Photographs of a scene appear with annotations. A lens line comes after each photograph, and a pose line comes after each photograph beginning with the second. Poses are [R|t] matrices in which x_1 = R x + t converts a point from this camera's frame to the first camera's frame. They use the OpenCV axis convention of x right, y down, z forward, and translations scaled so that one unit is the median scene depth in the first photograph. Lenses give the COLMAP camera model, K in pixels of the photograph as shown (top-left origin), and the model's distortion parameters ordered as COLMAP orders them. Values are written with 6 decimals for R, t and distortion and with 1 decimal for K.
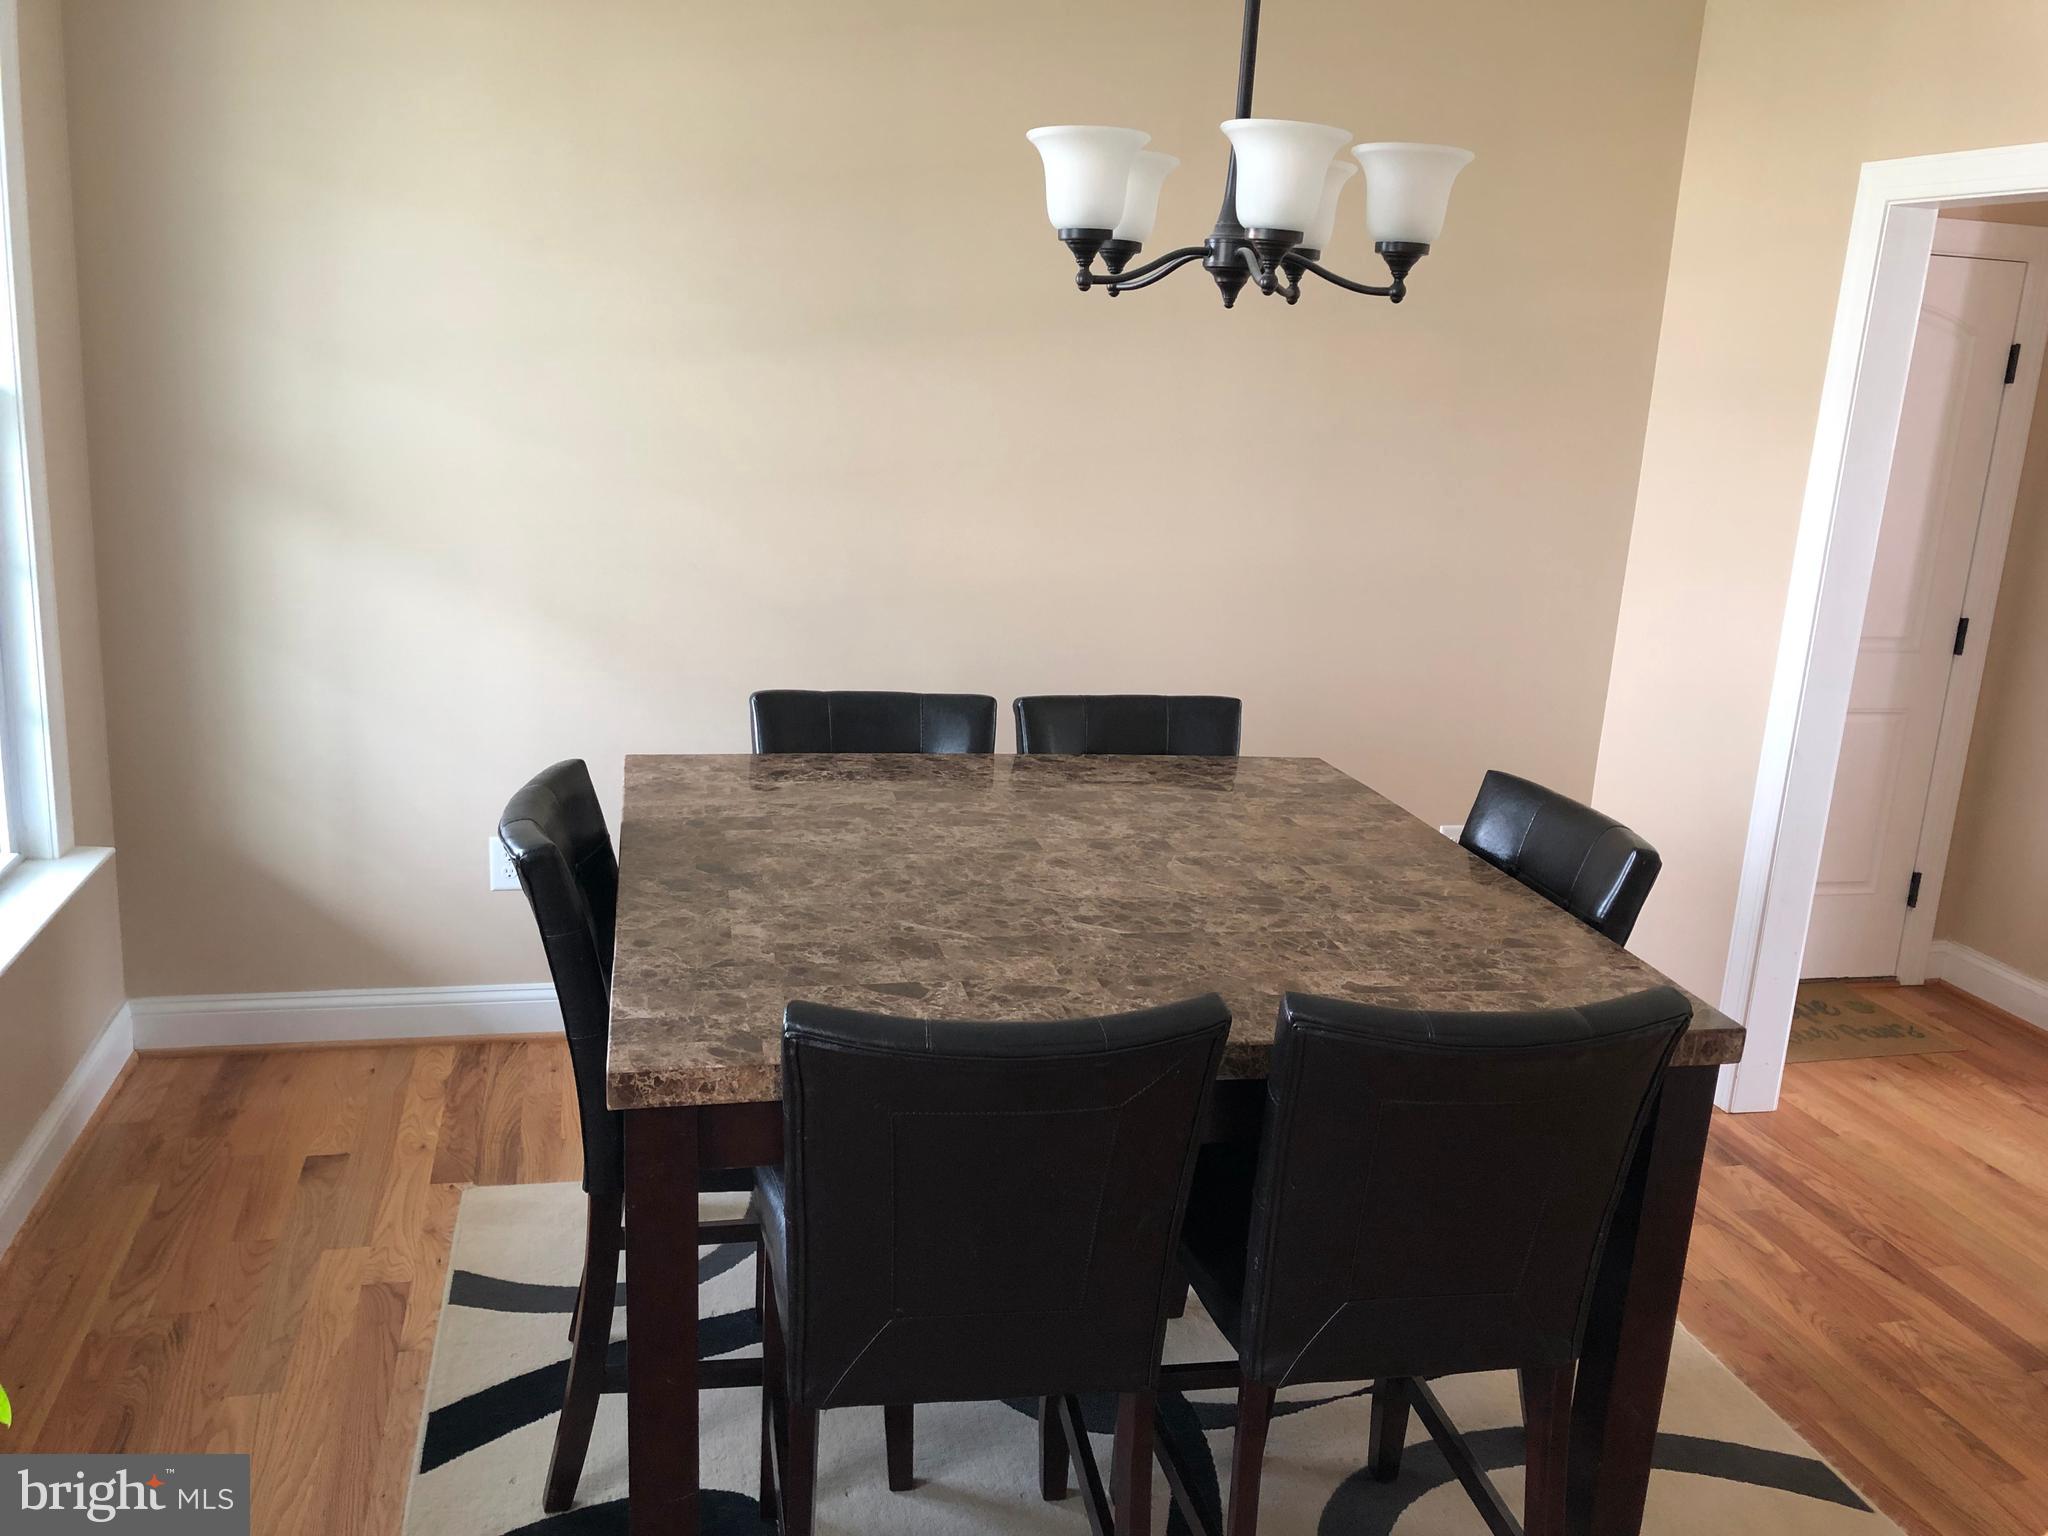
lens RADIAL K [[1686.9, 0, 1011.3], [0, 1686.9, 765.7], [0, 0, 1]] dist [0.015443, -0.017421]
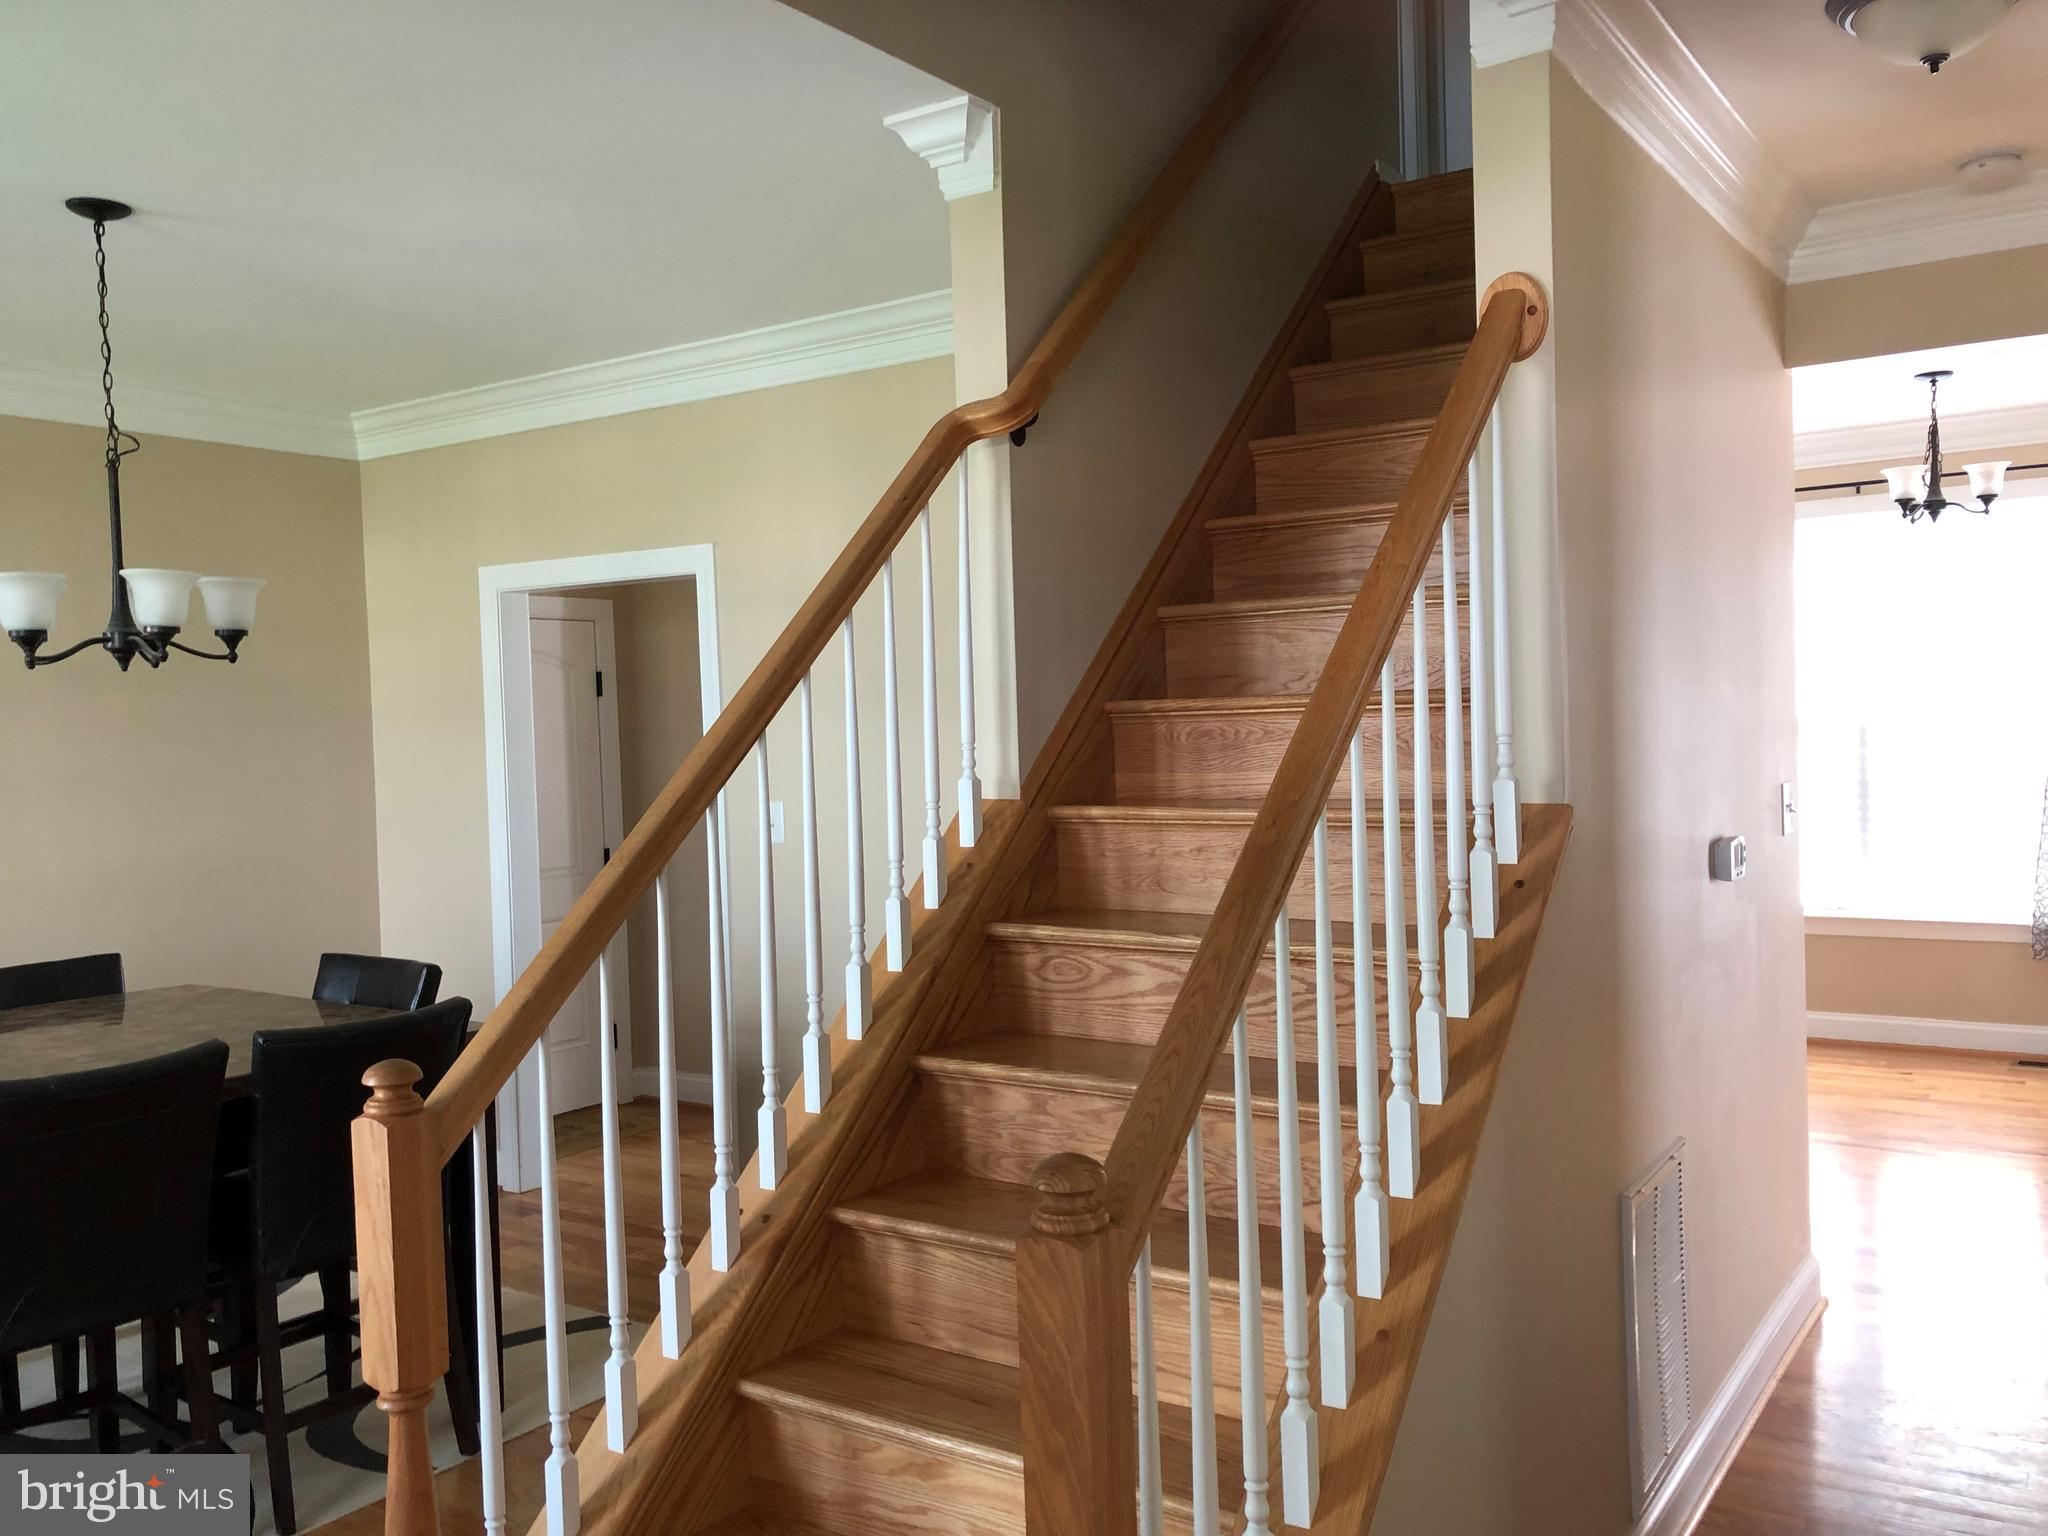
lens RADIAL K [[1686.9, 0, 1011.3], [0, 1686.9, 765.7], [0, 0, 1]] dist [0.015443, -0.017421]
pose [[0.740673, -0.097809, 0.664708, -0.338416], [0.231507, 0.965912, -0.115835, 0.210624], [-0.630720, 0.239681, 0.738069, -0.747621]]
